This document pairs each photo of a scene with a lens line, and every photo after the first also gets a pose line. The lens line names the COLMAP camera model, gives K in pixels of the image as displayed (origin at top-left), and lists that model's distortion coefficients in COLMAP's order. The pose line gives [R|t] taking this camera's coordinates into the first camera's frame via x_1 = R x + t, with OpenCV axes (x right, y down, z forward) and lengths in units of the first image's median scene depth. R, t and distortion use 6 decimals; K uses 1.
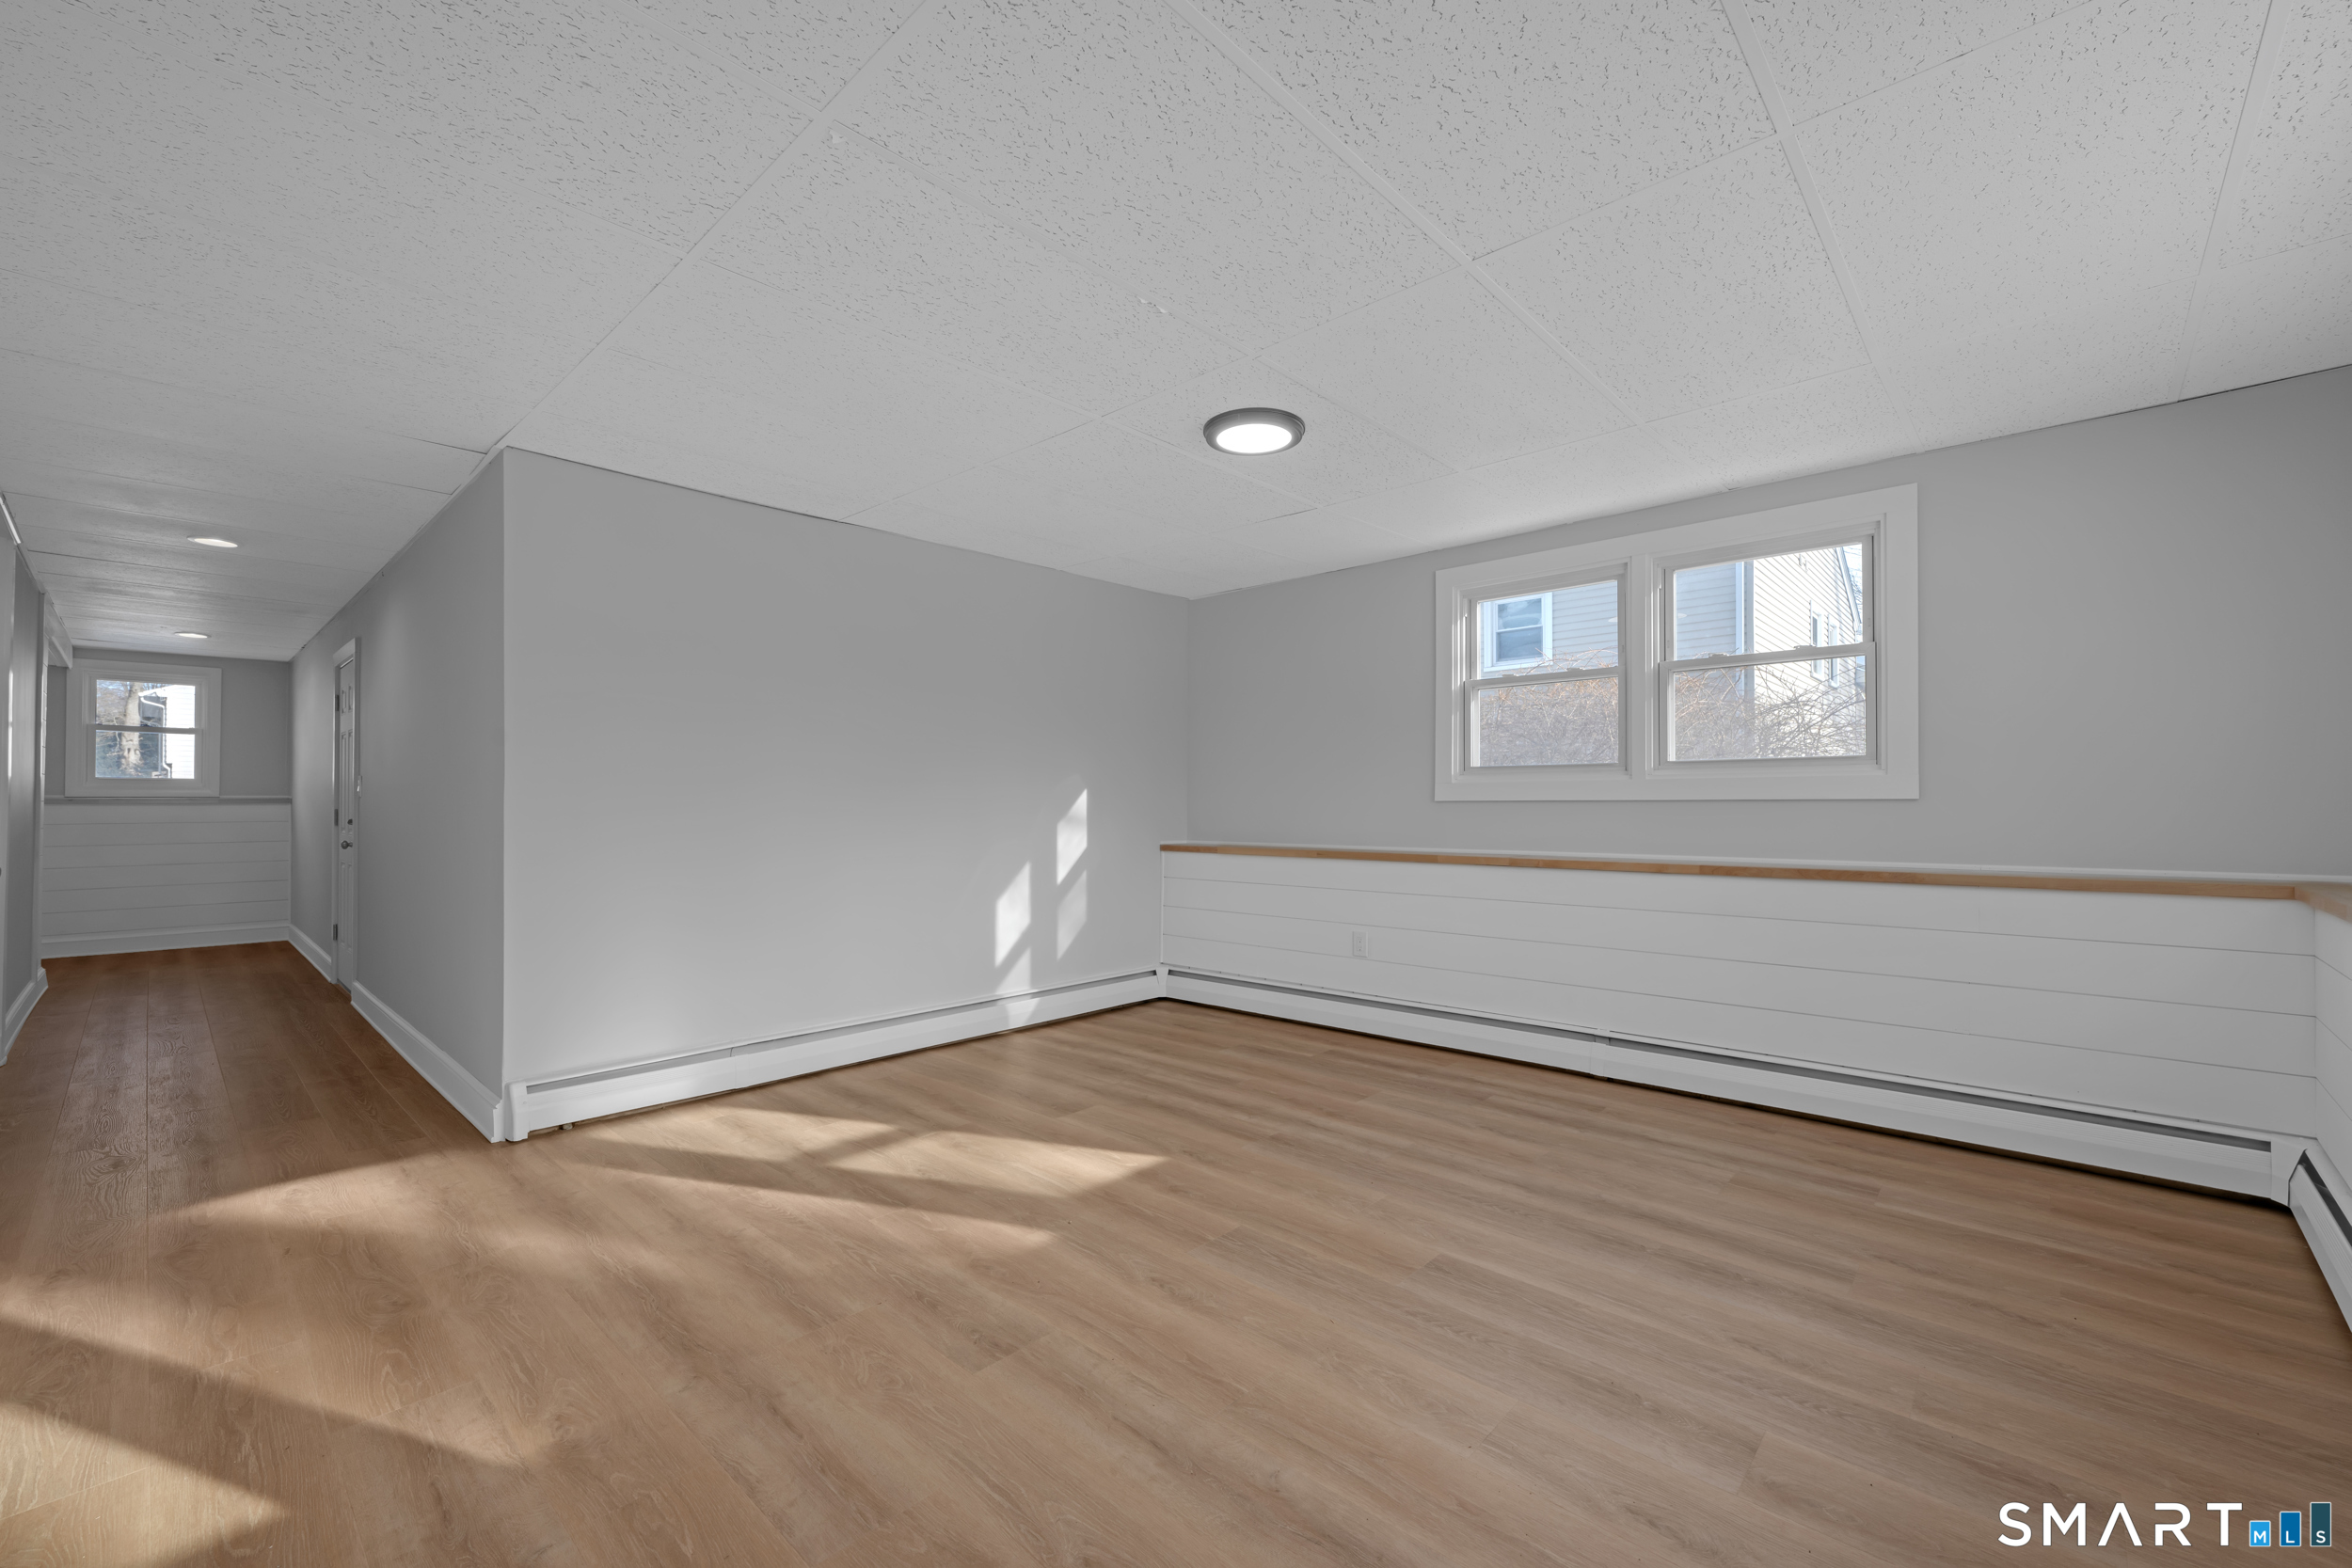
lens RADIAL K [[956.7, 0, 1191.8], [0, 956.7, 797.5], [0, 0, 1]] dist [0.001466, -0.000923]
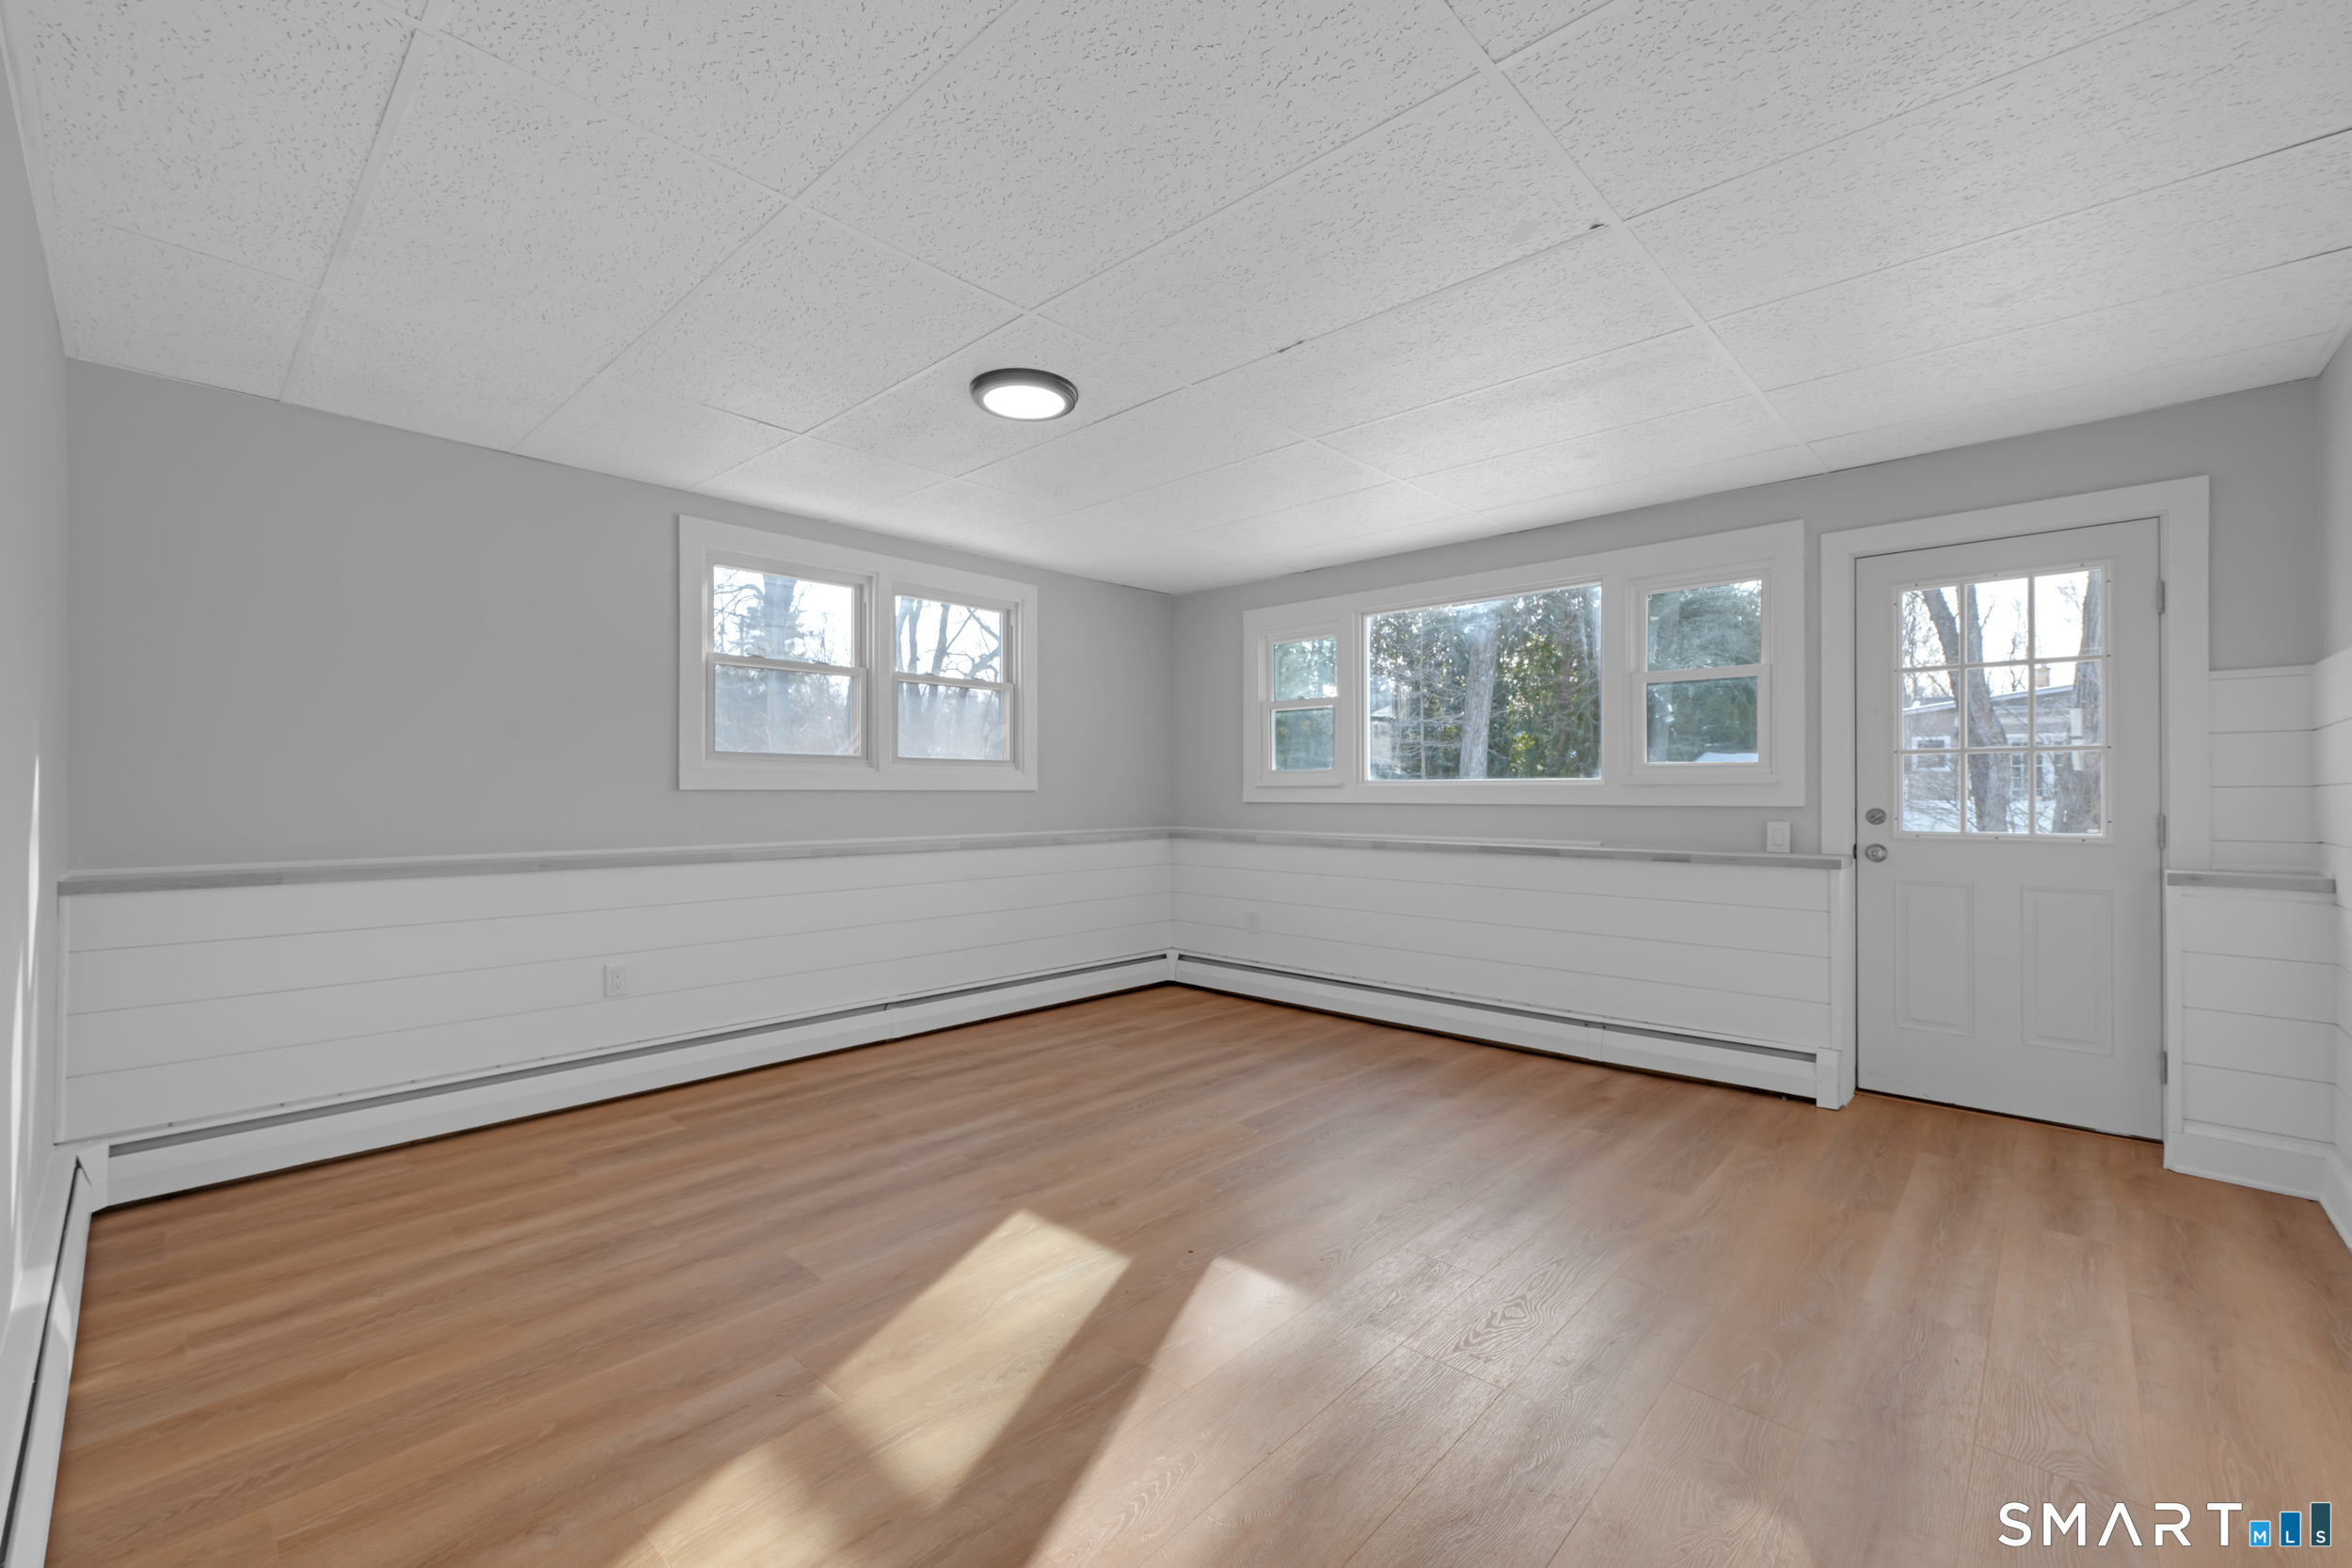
lens RADIAL K [[956.7, 0, 1176.9], [0, 956.7, 787.5], [0, 0, 1]] dist [0.001466, -0.000923]
pose [[0.010236, 0.007148, 0.999922, -0.801381], [-0.006664, 0.999953, -0.007080, 0.006541], [-0.999925, -0.006591, 0.010283, 0.774664]]
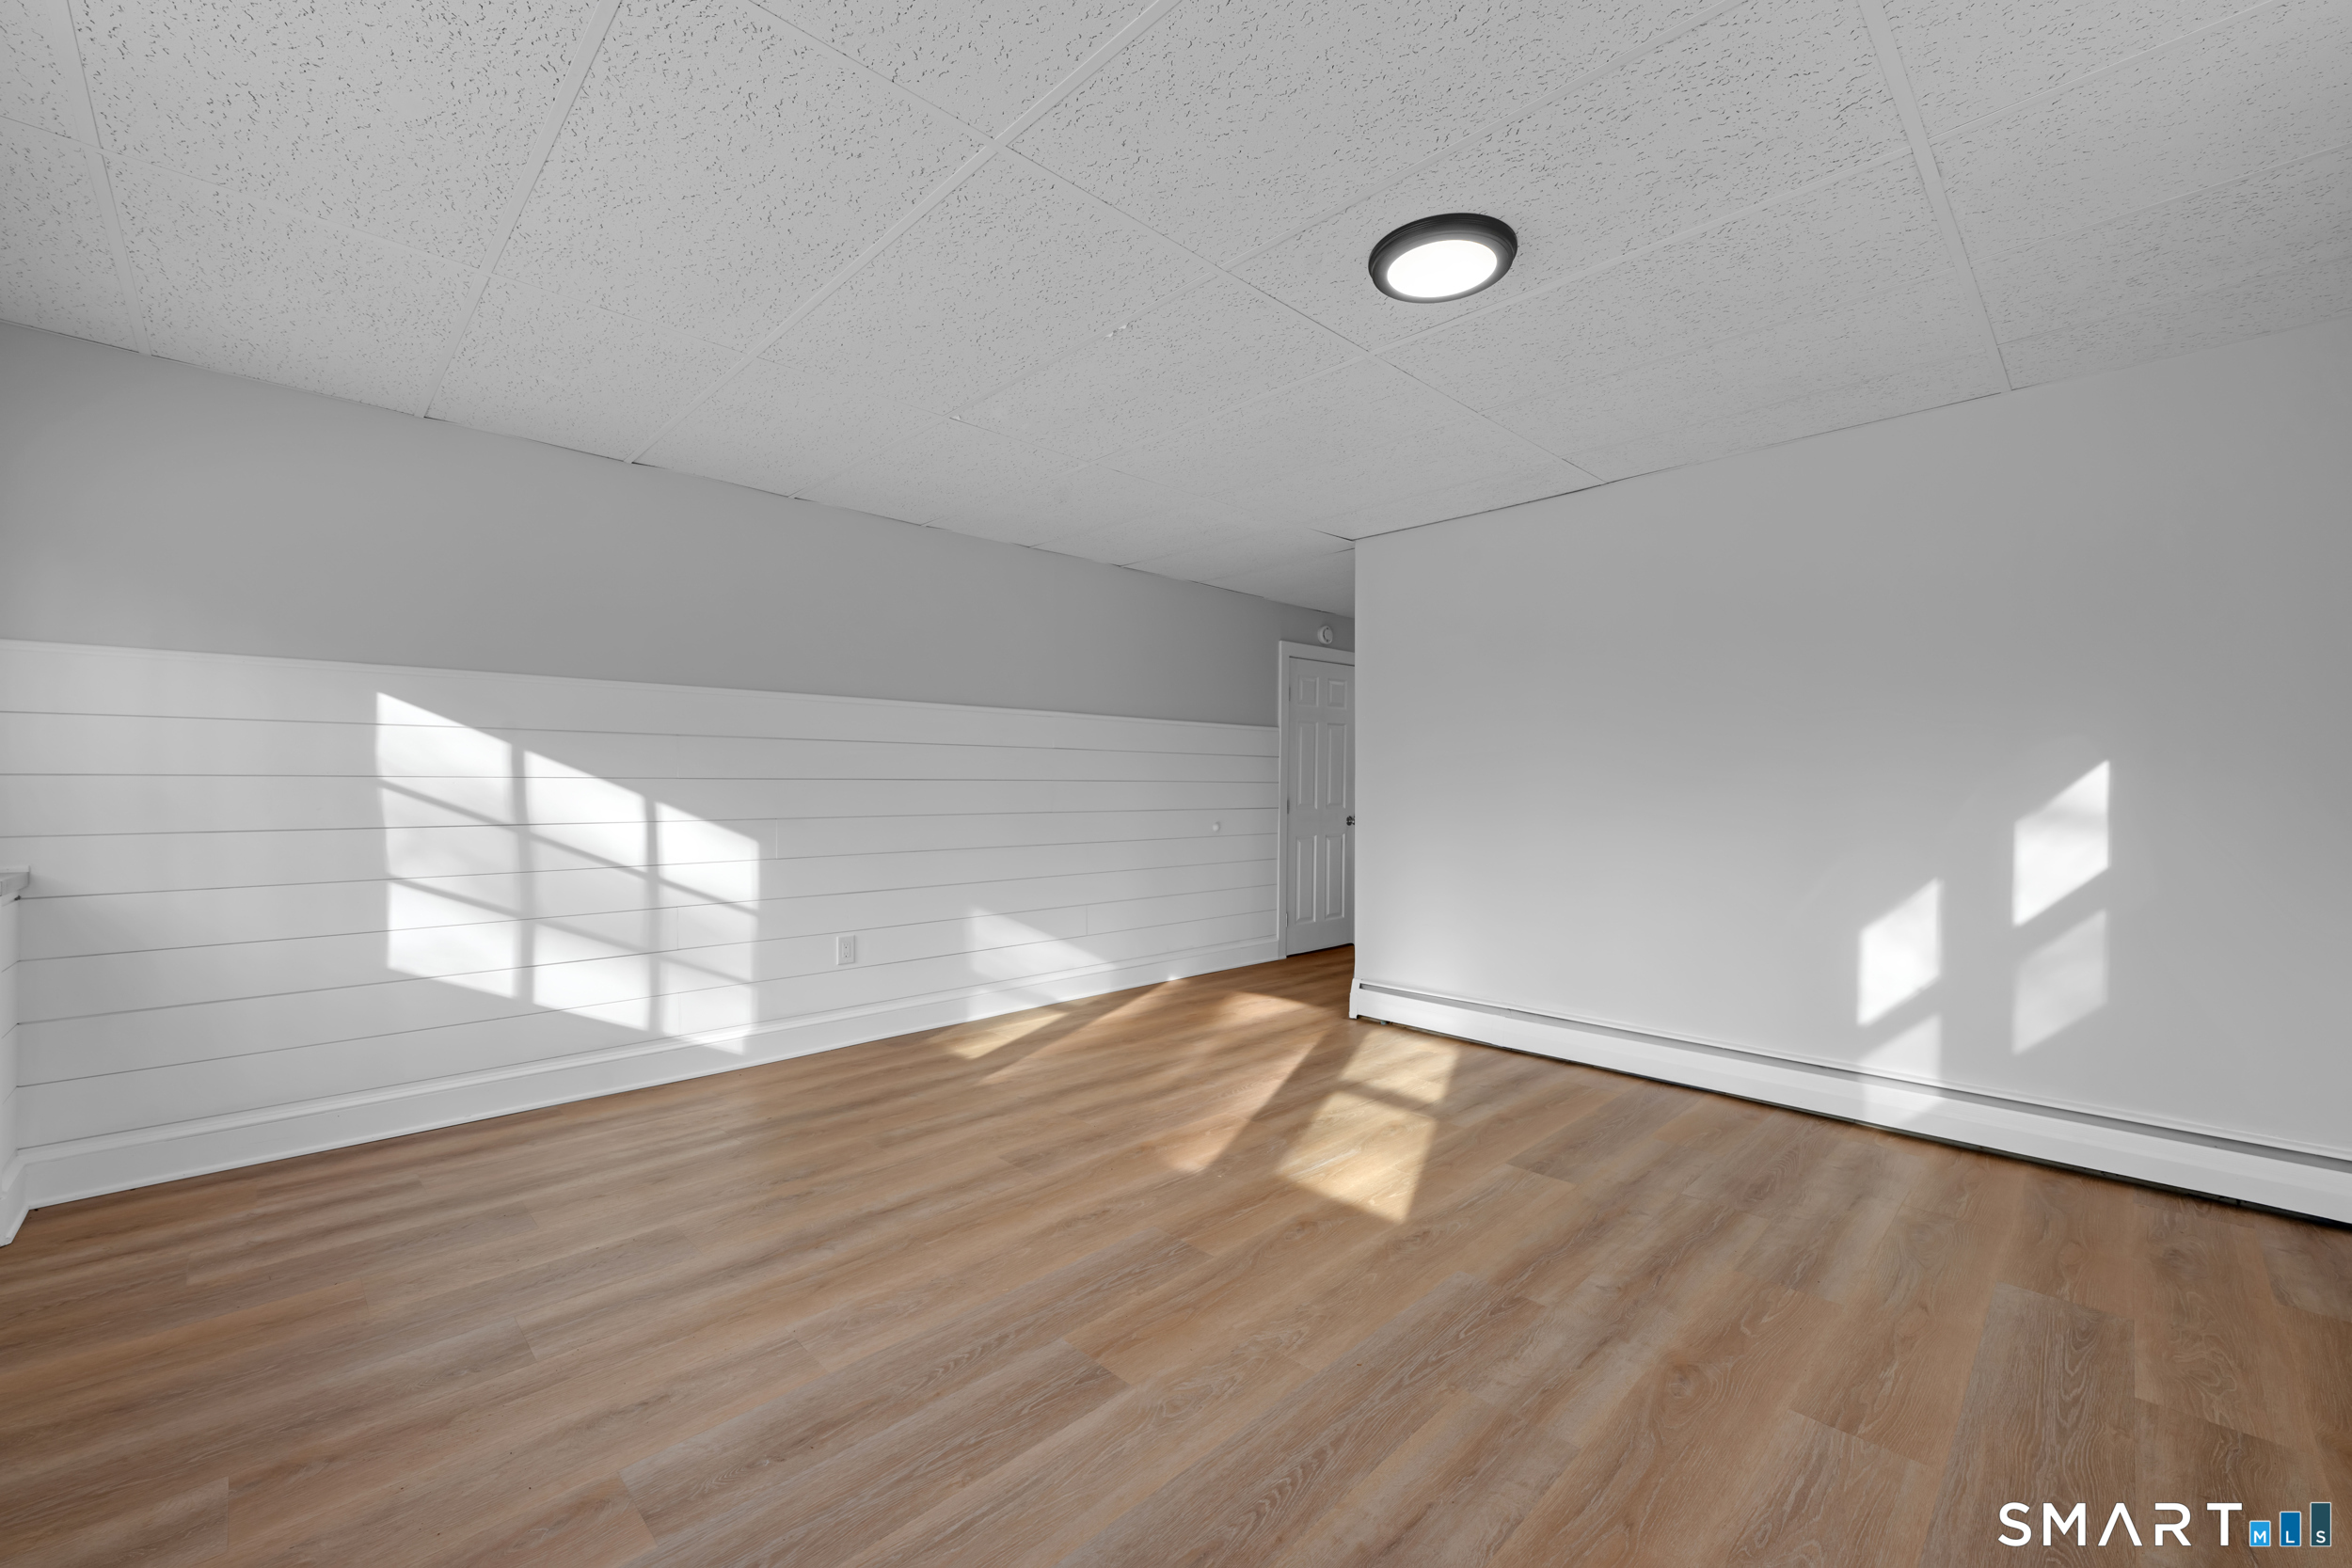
lens RADIAL K [[956.7, 0, 1162.2], [0, 956.7, 785.9], [0, 0, 1]] dist [0.001466, -0.000923]
pose [[-0.071116, 0.000936, -0.997468, 0.724252], [0.002496, 0.999997, 0.000761, 0.005743], [0.997465, -0.002435, -0.071118, 0.778745]]
